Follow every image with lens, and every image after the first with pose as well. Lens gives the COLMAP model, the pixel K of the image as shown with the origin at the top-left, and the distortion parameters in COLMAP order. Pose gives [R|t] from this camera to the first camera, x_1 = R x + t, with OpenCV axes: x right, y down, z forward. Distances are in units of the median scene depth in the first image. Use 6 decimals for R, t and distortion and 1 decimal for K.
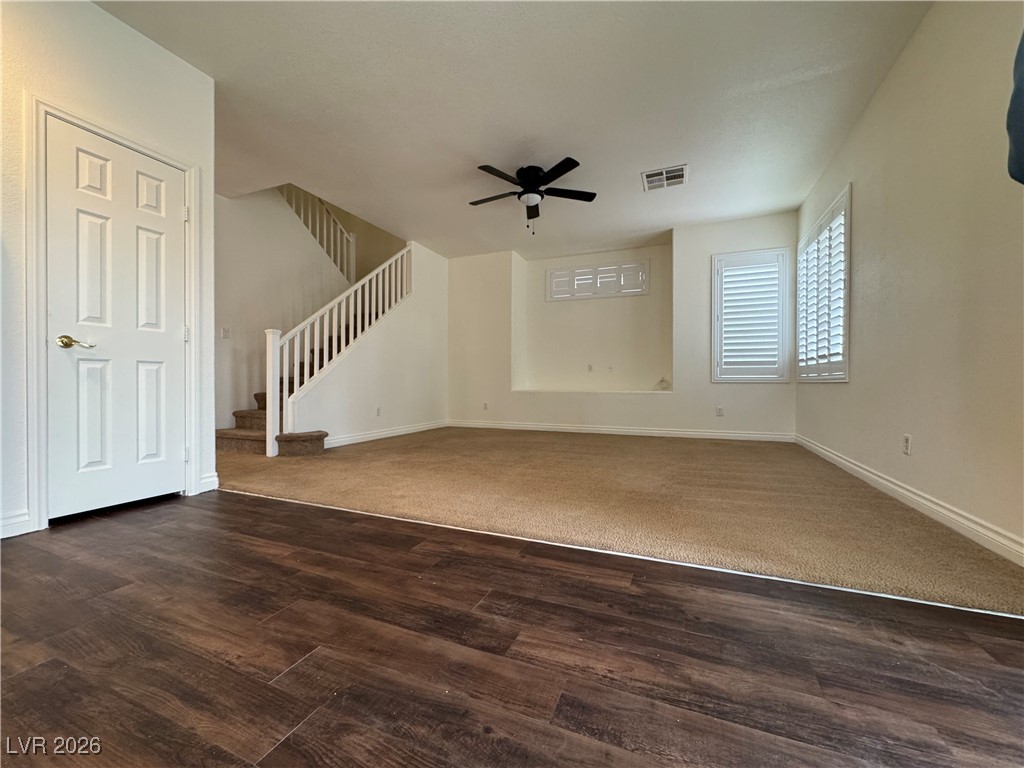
lens RADIAL K [[411.7, 0, 511.4], [0, 411.7, 383.6], [0, 0, 1]] dist [0.001003, 0.000361]
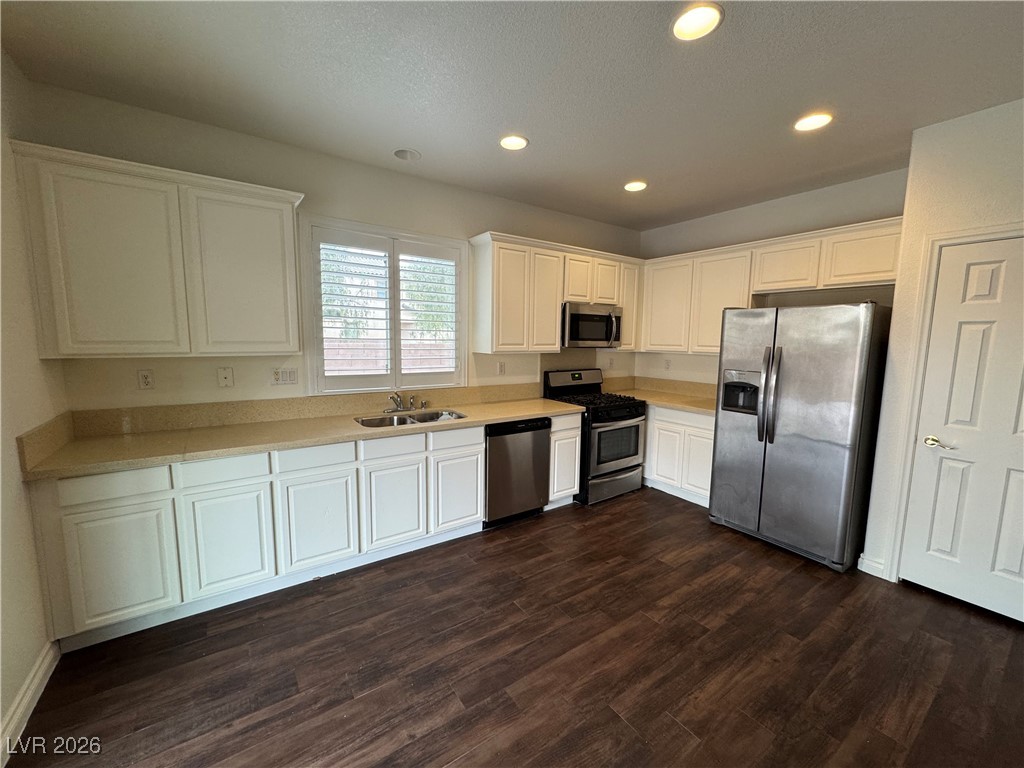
lens RADIAL K [[411.7, 0, 509.4], [0, 411.7, 383.7], [0, 0, 1]] dist [0.001003, 0.000361]
pose [[-0.519835, 0.093436, -0.849141, 0.536514], [-0.019726, 0.992423, 0.121278, -0.406238], [0.854039, 0.079795, -0.514053, 0.615417]]
